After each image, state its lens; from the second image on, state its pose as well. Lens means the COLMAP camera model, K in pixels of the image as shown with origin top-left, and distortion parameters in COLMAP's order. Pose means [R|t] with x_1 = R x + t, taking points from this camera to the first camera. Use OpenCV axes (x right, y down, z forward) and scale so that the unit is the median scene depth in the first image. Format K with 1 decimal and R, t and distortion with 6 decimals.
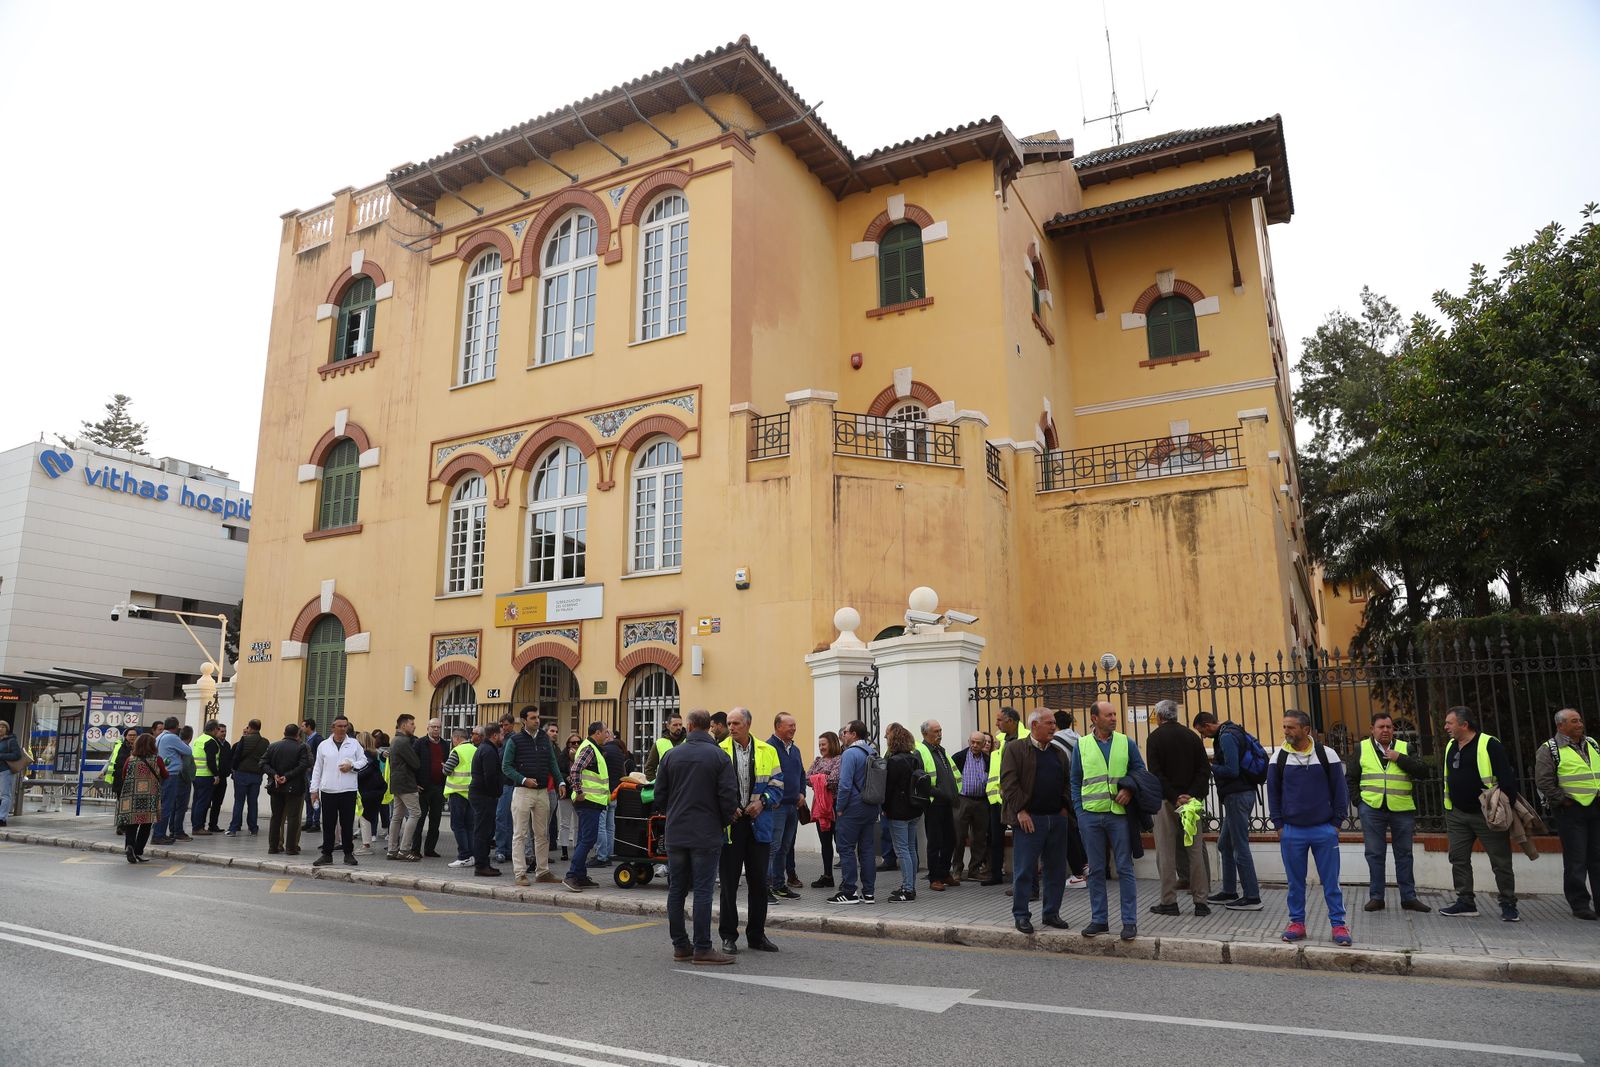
lens RADIAL K [[1072.4, 0, 791.9], [0, 1072.4, 550.9], [0, 0, 1]] dist [-0.128093, 0.070986]
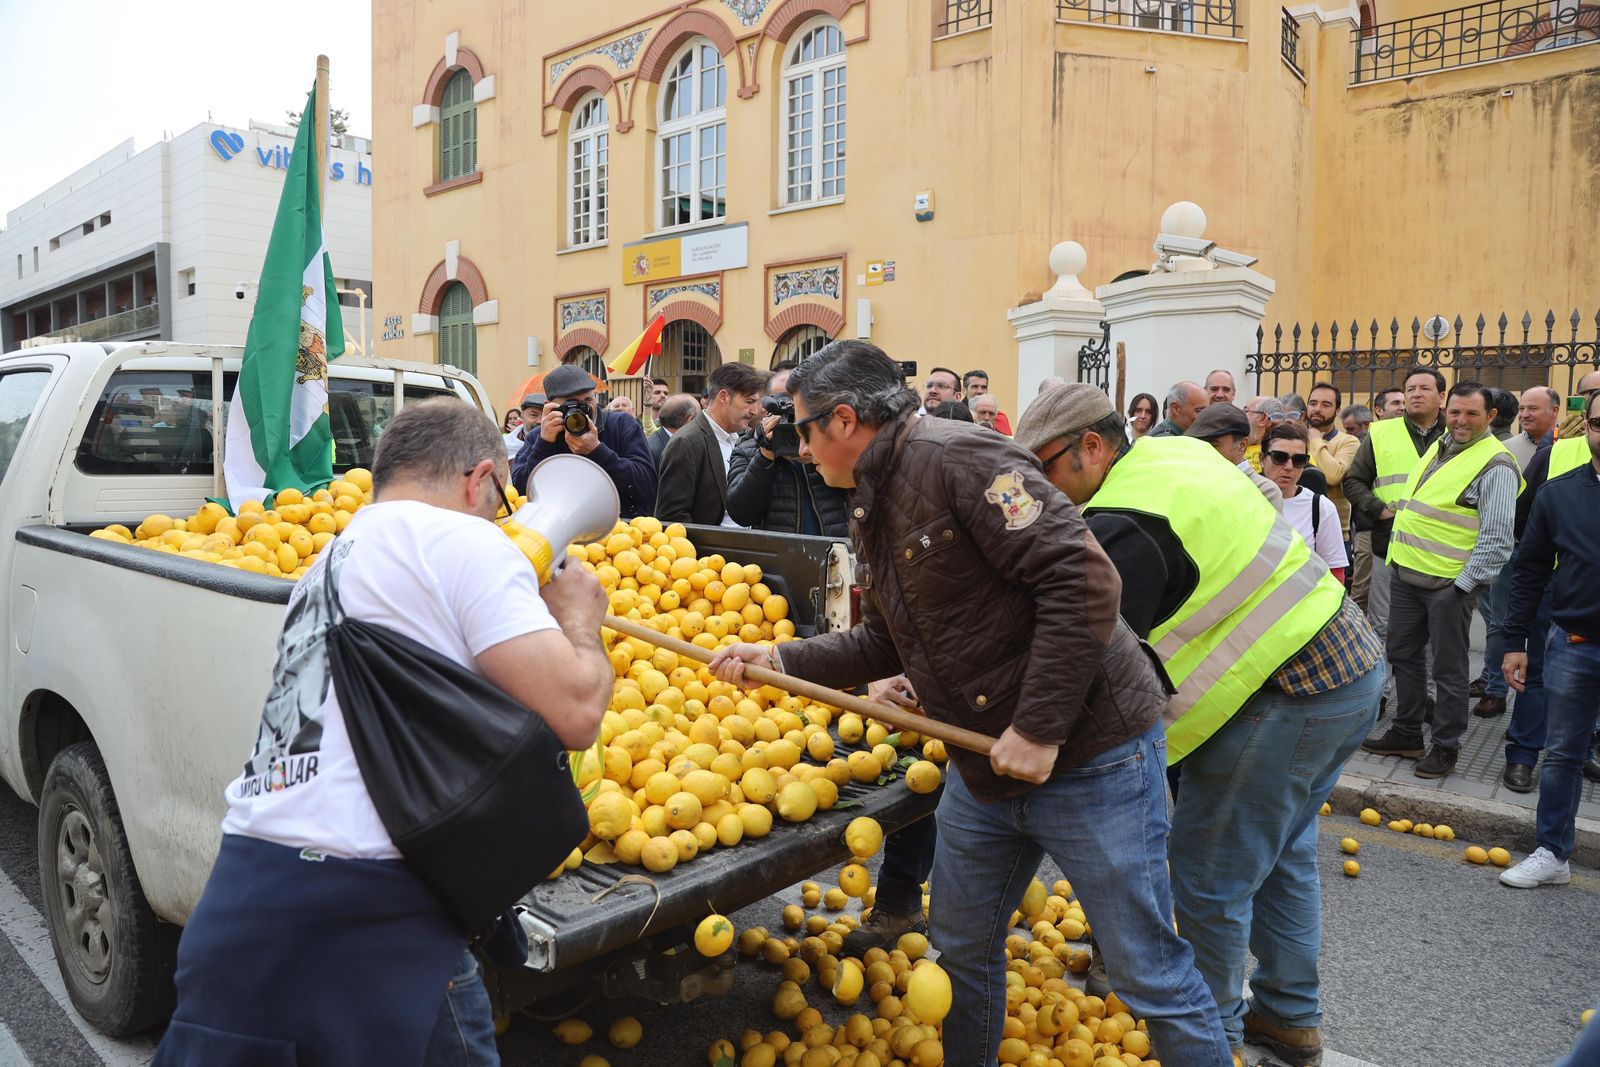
lens RADIAL K [[1072.4, 0, 791.9], [0, 1072.4, 550.9], [0, 0, 1]] dist [-0.128093, 0.070986]
pose [[0.979264, 0.035135, -0.199516, 0.015328], [0.024270, 0.957406, 0.287722, 0.036287], [0.201127, -0.286598, 0.936701, 0.208154]]
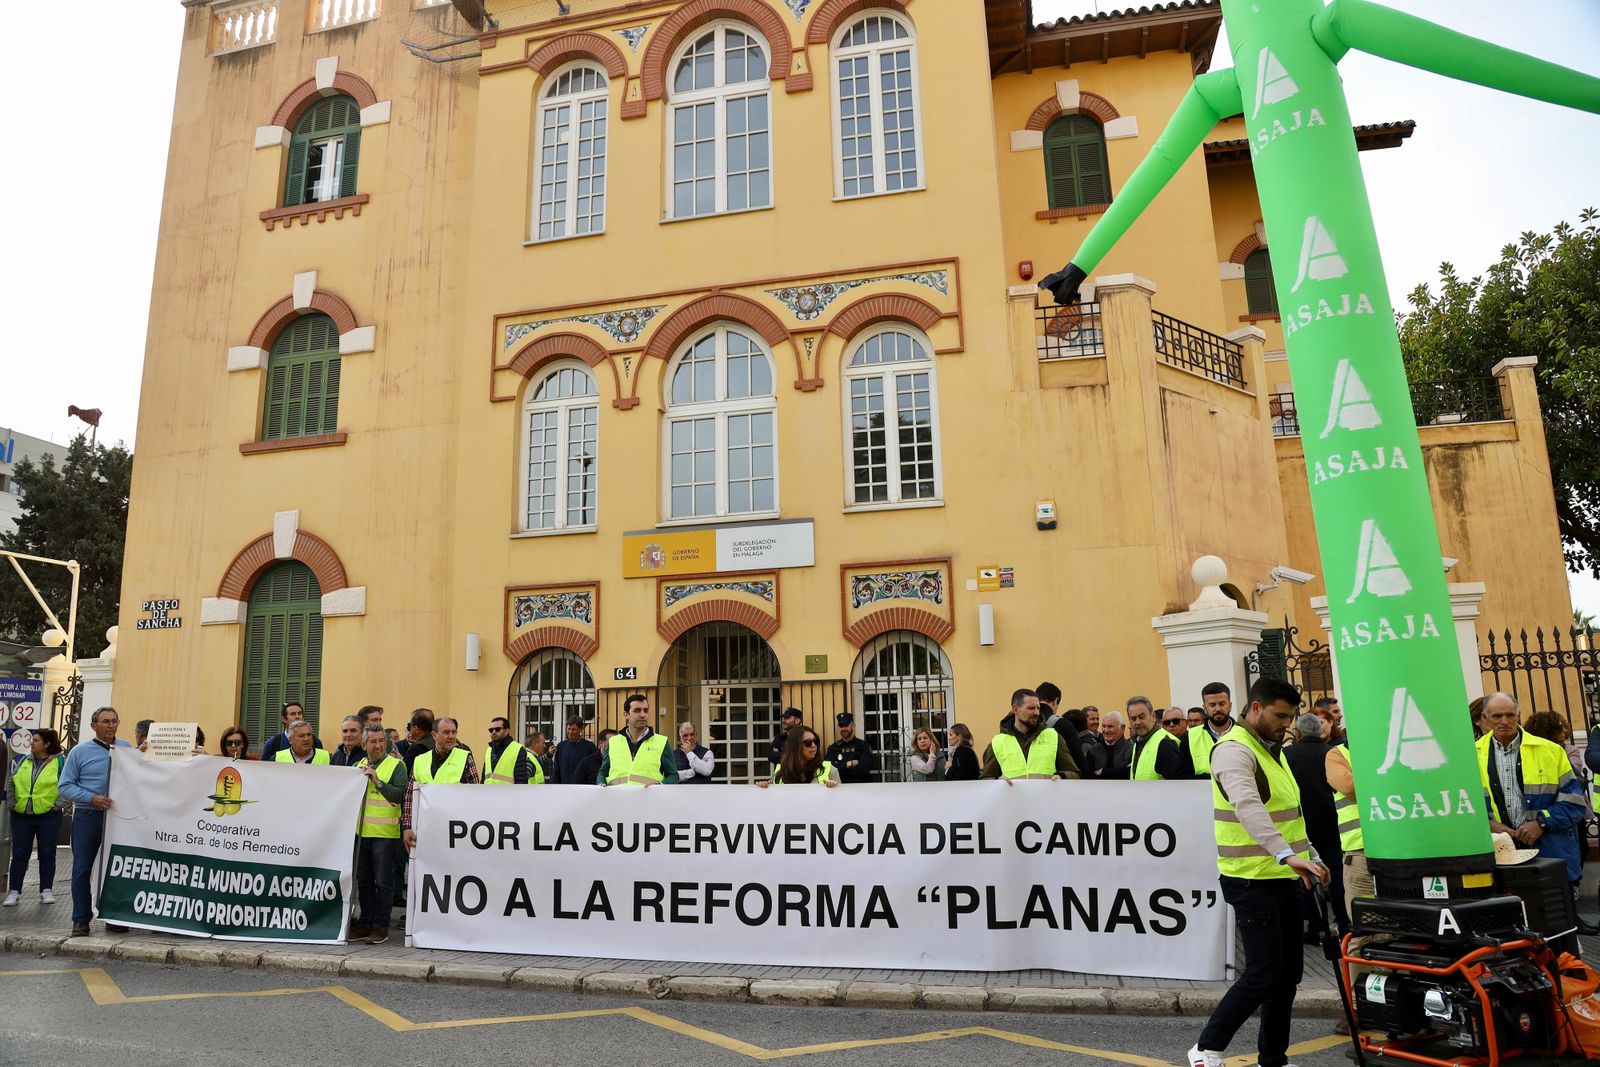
lens RADIAL K [[1072.4, 0, 791.9], [0, 1072.4, 550.9], [0, 0, 1]] dist [-0.128093, 0.070986]
pose [[0.963893, 0.034790, 0.264008, -0.359355], [-0.036407, 0.999336, 0.001232, 0.049015], [-0.263789, -0.010800, 0.964520, 0.293733]]
